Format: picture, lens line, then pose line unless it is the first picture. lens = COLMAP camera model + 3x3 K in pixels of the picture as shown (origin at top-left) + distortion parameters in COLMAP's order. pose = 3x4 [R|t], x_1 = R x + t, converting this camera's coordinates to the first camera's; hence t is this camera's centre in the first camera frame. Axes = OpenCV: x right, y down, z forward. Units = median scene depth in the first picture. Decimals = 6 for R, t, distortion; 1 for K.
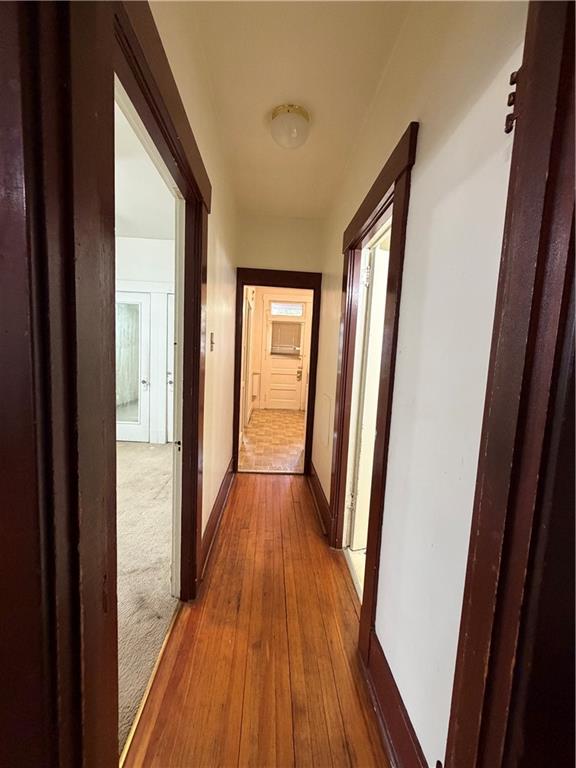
lens RADIAL K [[305.7, 0, 287.6], [0, 305.7, 382.2], [0, 0, 1]] dist [0.001016, 0.000072]
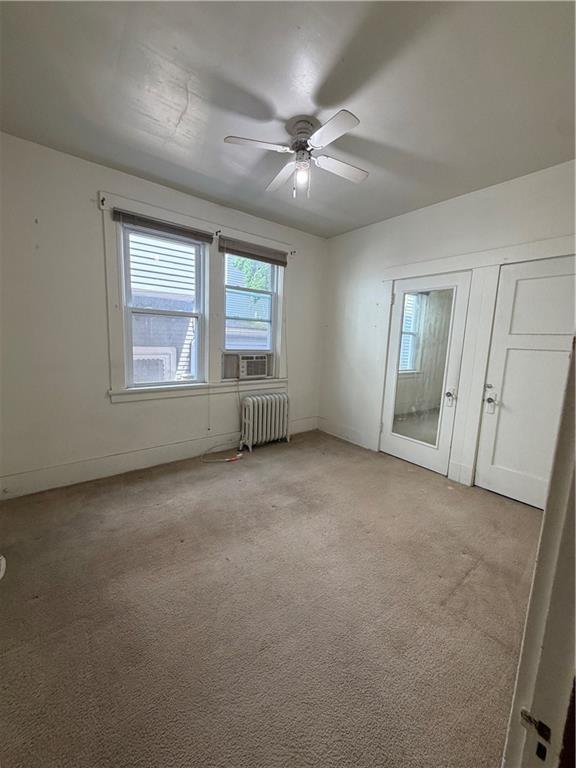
lens RADIAL K [[305.7, 0, 287.6], [0, 305.7, 382.2], [0, 0, 1]] dist [0.001016, 0.000072]
pose [[0.591628, 0.089340, -0.801246, -0.115288], [-0.086857, 0.995120, 0.046823, -0.031450], [0.801519, 0.041892, 0.596500, 0.253868]]
